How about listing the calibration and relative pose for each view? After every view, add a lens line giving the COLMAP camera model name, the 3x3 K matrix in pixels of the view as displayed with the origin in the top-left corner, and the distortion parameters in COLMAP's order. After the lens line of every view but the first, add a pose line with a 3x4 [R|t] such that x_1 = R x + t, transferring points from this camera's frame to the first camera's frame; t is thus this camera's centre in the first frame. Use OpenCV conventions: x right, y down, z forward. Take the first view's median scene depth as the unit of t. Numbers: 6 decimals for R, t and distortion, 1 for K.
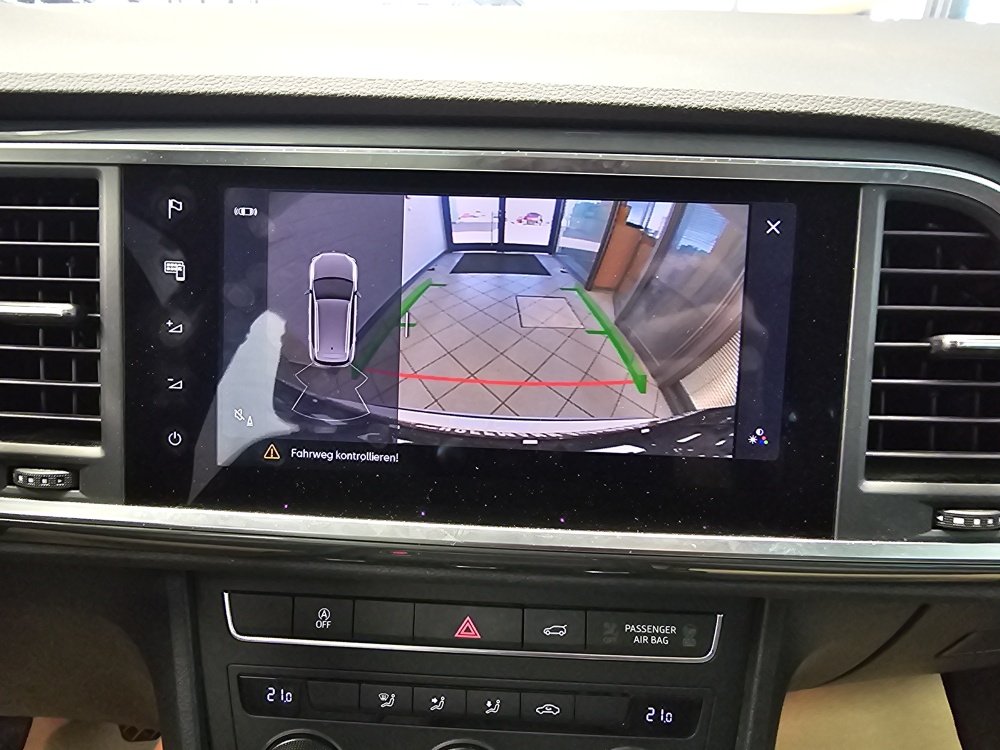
lens RADIAL K [[687.4, 0, 465.7], [0, 687.4, 355.7], [0, 0, 1]] dist [0.004360, -0.001930]
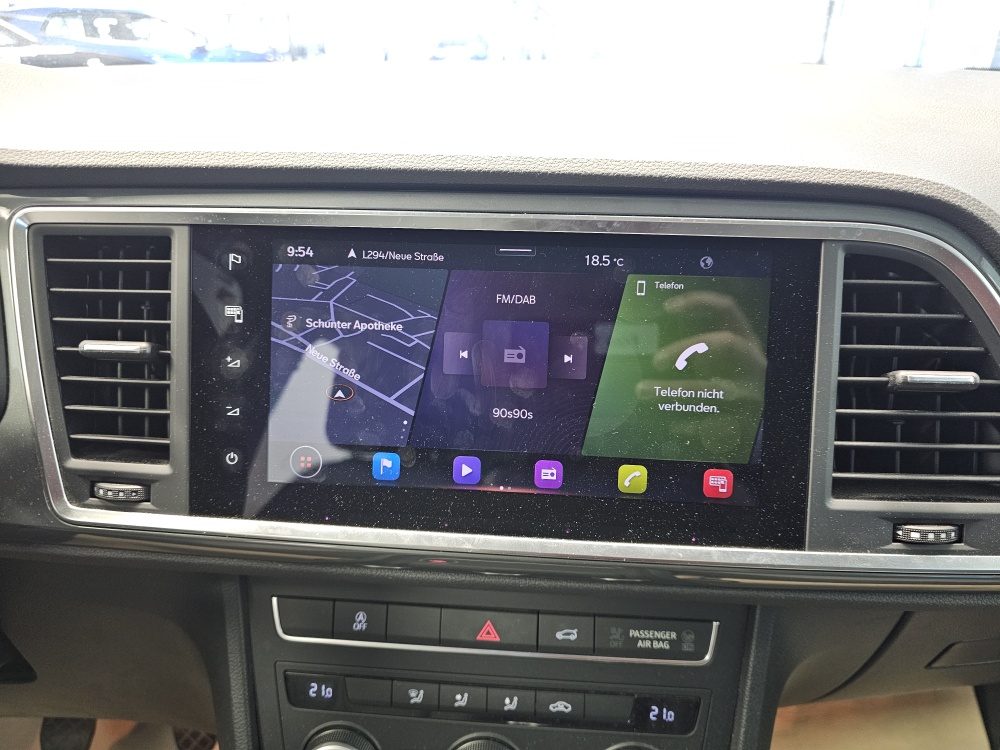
lens RADIAL K [[693.8, 0, 499.5], [0, 693.8, 363.2], [0, 0, 1]] dist [0.031792, -0.056816]
pose [[0.999486, 0.001767, -0.032019, 0.065220], [-0.002730, 0.999544, -0.030060, -0.005717], [0.031952, 0.030132, 0.999035, -0.163519]]
